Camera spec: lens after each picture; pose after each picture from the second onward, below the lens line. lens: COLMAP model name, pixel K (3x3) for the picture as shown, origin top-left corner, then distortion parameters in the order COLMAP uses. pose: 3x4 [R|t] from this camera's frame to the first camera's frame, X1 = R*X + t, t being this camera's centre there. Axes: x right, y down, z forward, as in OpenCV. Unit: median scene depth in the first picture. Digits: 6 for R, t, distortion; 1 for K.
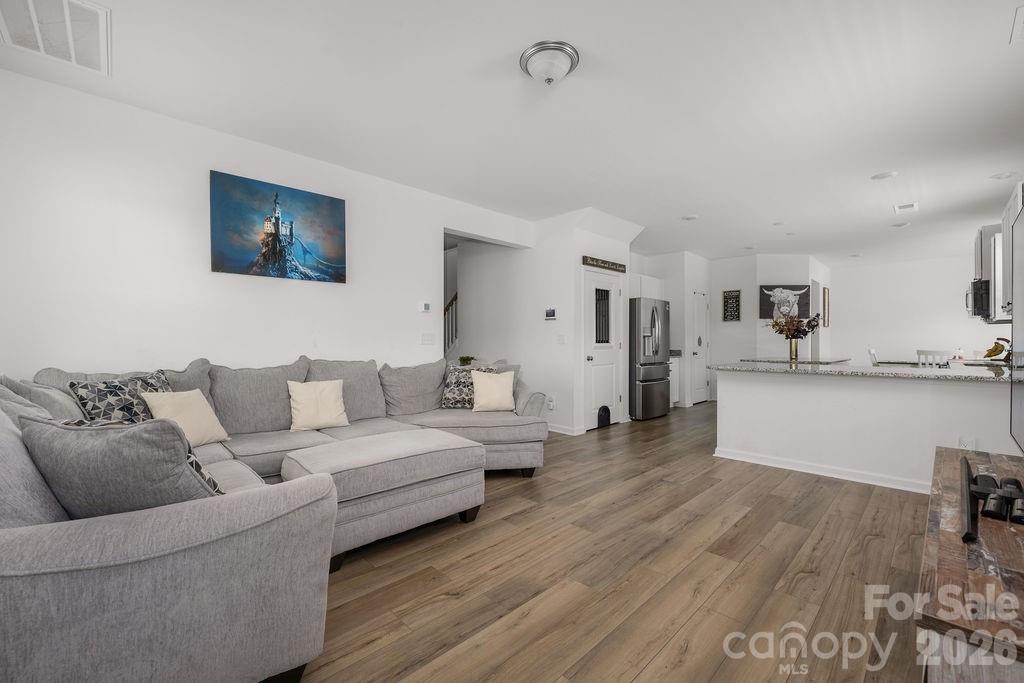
lens RADIAL K [[421.3, 0, 509.1], [0, 421.3, 341.9], [0, 0, 1]] dist [-0.003156, -0.000770]
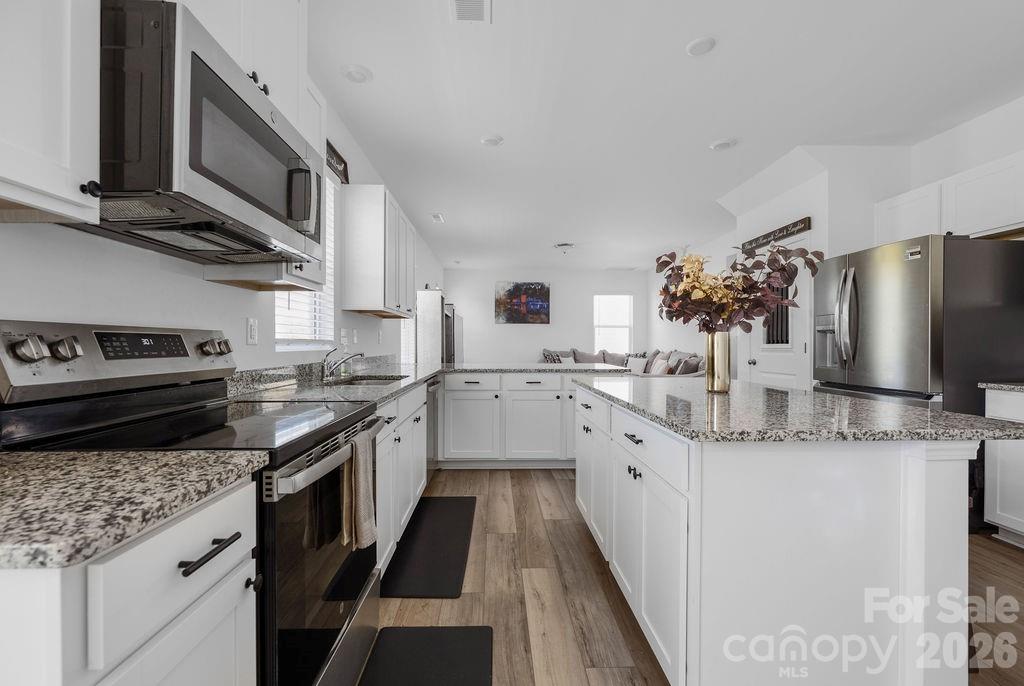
lens RADIAL K [[421.3, 0, 508.7], [0, 421.3, 344.9], [0, 0, 1]] dist [-0.003156, -0.000770]
pose [[-0.673023, 0.004164, -0.739610, 1.731479], [0.002224, 0.999991, 0.003607, 0.001350], [0.739619, 0.000782, -0.673026, 1.851958]]
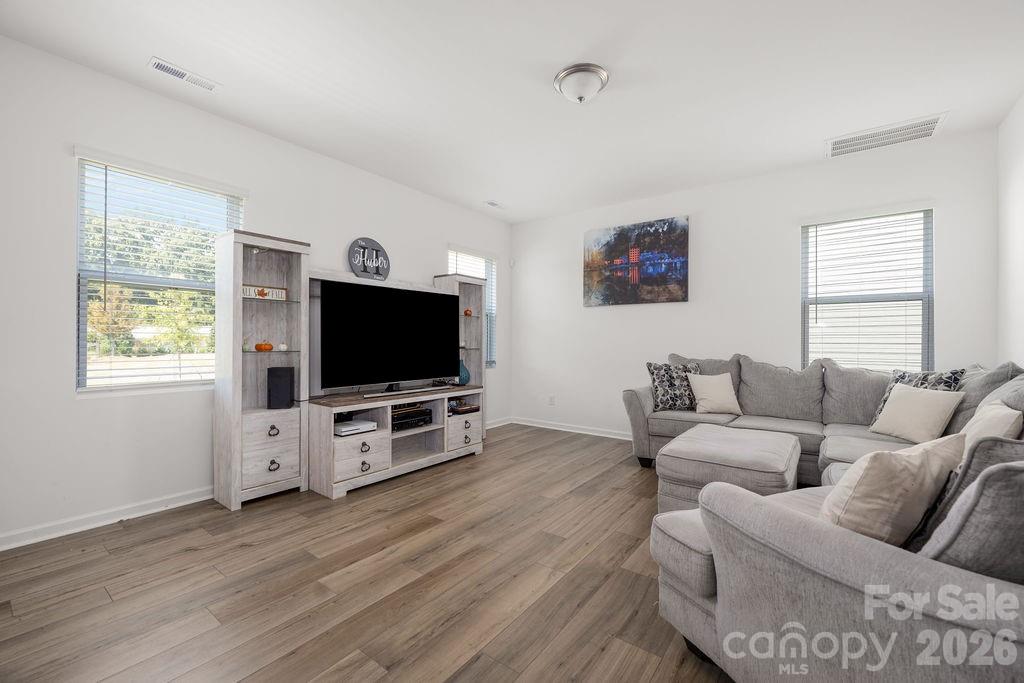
lens RADIAL K [[421.3, 0, 512.8], [0, 421.3, 342.1], [0, 0, 1]] dist [-0.003156, -0.000770]
pose [[-0.986695, -0.003197, -0.162551, 0.307447], [-0.002664, 0.999990, -0.003495, 0.006132], [0.162561, -0.003016, -0.986694, 1.415160]]
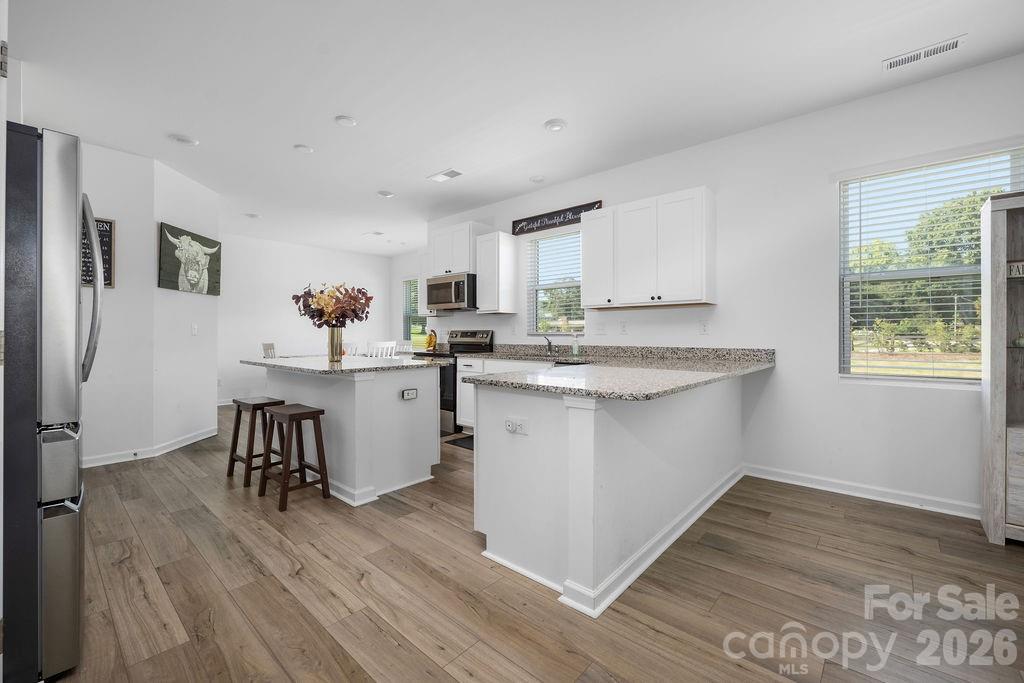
lens RADIAL K [[421.3, 0, 511.2], [0, 421.3, 334.2], [0, 0, 1]] dist [-0.003156, -0.000770]
pose [[-0.079909, -0.000110, 0.996802, 0.117491], [-0.000409, 1.000000, 0.000078, 0.003167], [-0.996802, -0.000401, -0.079909, 1.332356]]
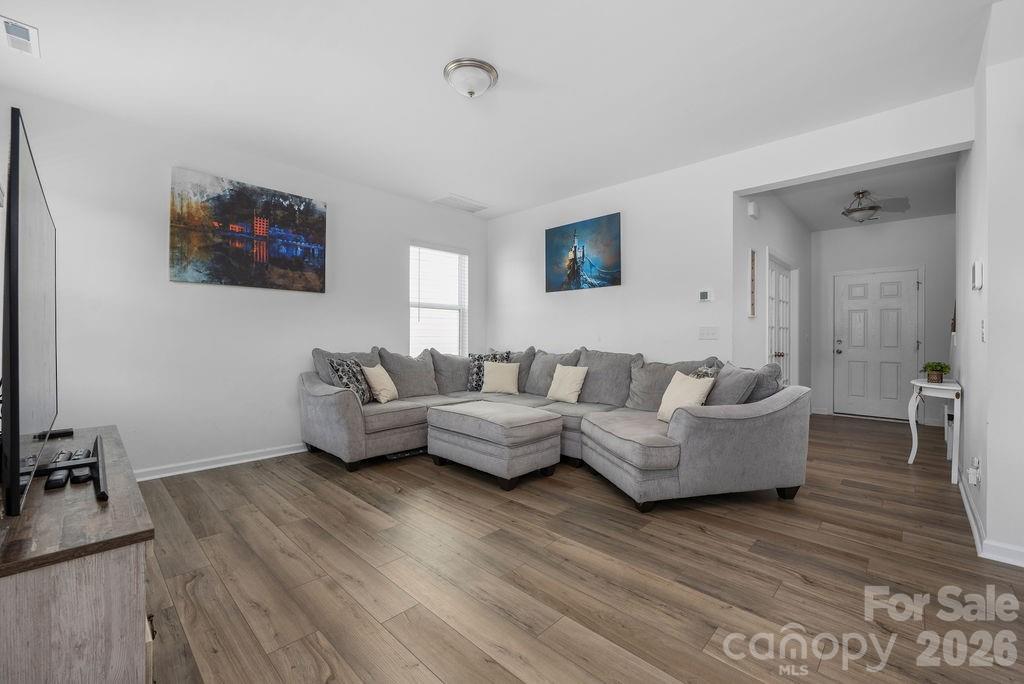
lens RADIAL K [[421.3, 0, 520.0], [0, 421.3, 337.4], [0, 0, 1]] dist [-0.003156, -0.000770]
pose [[0.046637, 0.003670, -0.998905, 0.816903], [-0.002853, 0.999990, 0.003541, -0.000718], [0.998908, 0.002685, 0.046647, 0.748758]]
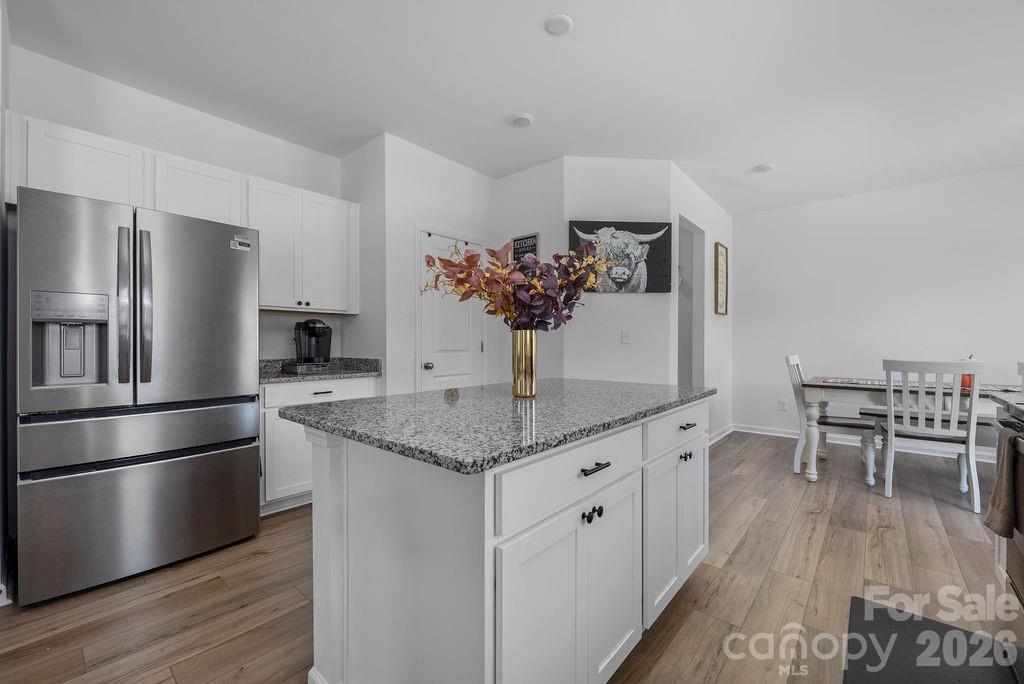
lens RADIAL K [[421.3, 0, 516.2], [0, 421.3, 342.1], [0, 0, 1]] dist [-0.003156, -0.000770]
pose [[0.995450, -0.002705, 0.095244, 1.064436], [0.002777, 0.999996, -0.000630, 0.002370], [-0.095242, 0.000891, 0.995454, 1.161388]]
